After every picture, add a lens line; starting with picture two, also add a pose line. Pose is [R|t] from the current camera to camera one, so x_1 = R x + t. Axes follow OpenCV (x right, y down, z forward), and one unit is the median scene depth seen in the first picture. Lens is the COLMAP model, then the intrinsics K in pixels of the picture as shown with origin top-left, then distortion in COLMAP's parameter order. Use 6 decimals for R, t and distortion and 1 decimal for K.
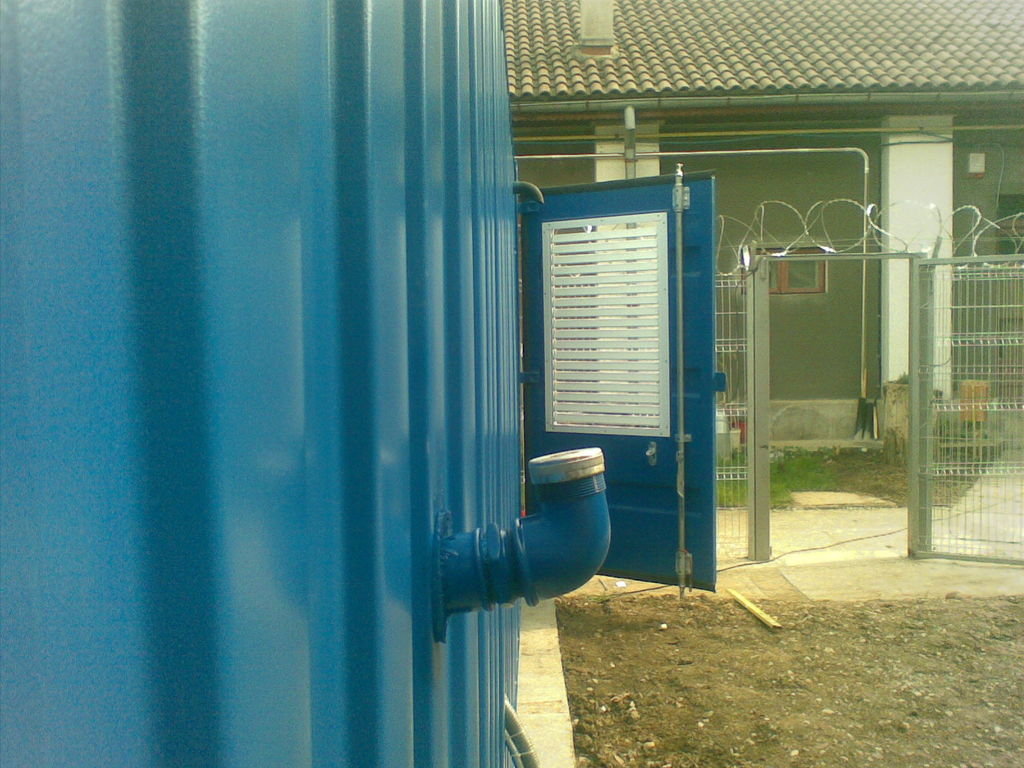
lens RADIAL K [[1085.6, 0, 512.0], [0, 1085.6, 384.0], [0, 0, 1]] dist [0.014809, 0.006476]
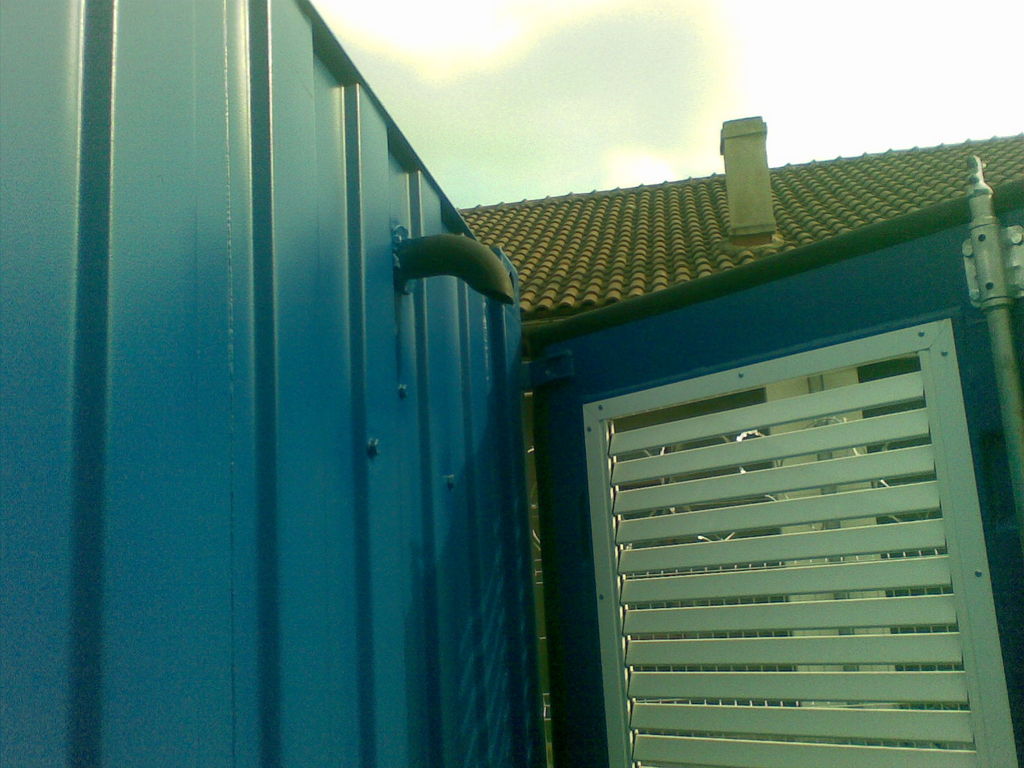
lens RADIAL K [[1085.6, 0, 512.0], [0, 1085.6, 384.0], [0, 0, 1]] dist [0.014809, 0.006476]
pose [[0.984128, -0.073915, -0.161333, 0.027722], [0.031842, 0.967923, -0.249222, -0.027319], [0.174579, 0.240129, 0.954914, 0.275019]]
